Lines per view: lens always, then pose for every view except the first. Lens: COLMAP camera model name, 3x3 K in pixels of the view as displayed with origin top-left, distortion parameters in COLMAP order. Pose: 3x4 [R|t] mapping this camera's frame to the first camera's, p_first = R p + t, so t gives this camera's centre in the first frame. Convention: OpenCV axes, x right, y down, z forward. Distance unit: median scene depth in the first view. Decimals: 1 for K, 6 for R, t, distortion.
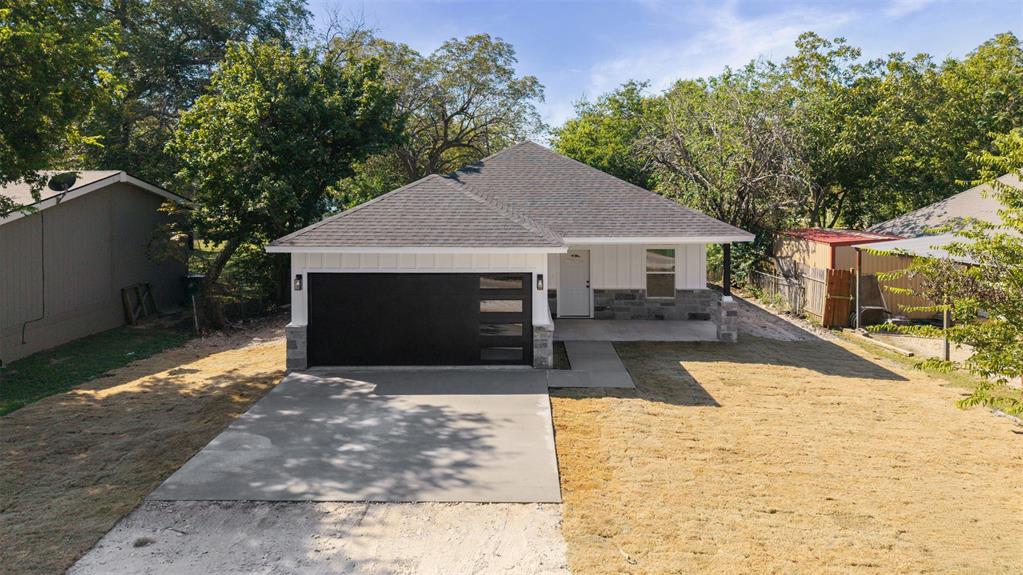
lens RADIAL K [[762.1, 0, 512.8], [0, 762.1, 191.4], [0, 0, 1]] dist [0.003174, -0.002307]
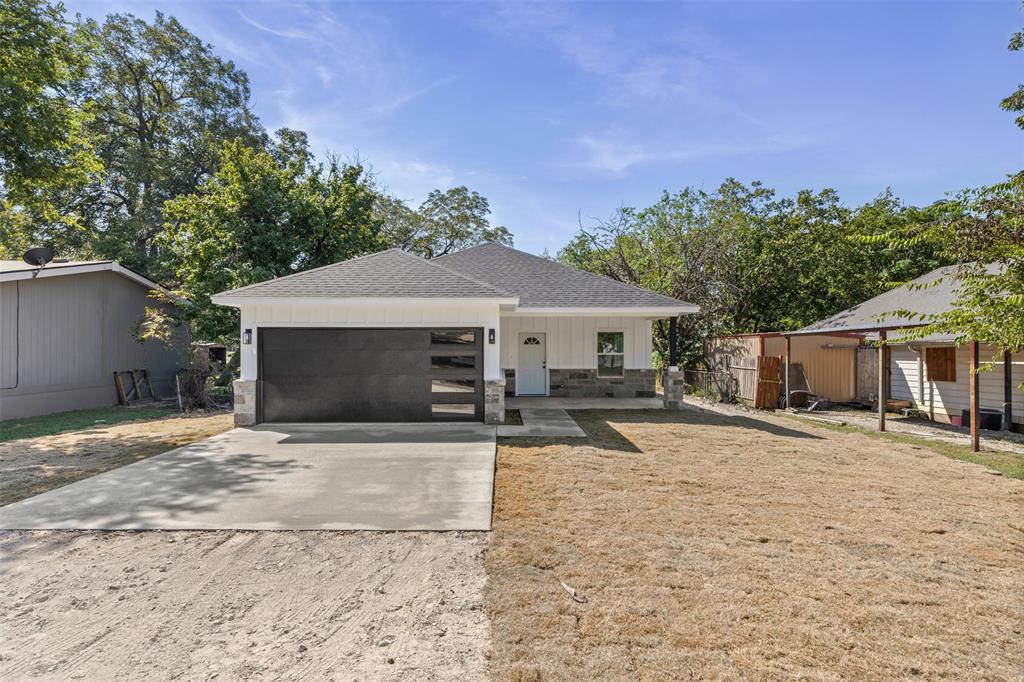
lens RADIAL K [[556.4, 0, 505.9], [0, 556.4, 341.2], [0, 0, 1]] dist [0.001390, -0.000095]
pose [[0.999918, -0.001536, 0.012706, 0.048952], [0.001890, 0.999610, -0.027845, 0.156019], [-0.012659, 0.027867, 0.999531, 0.290287]]
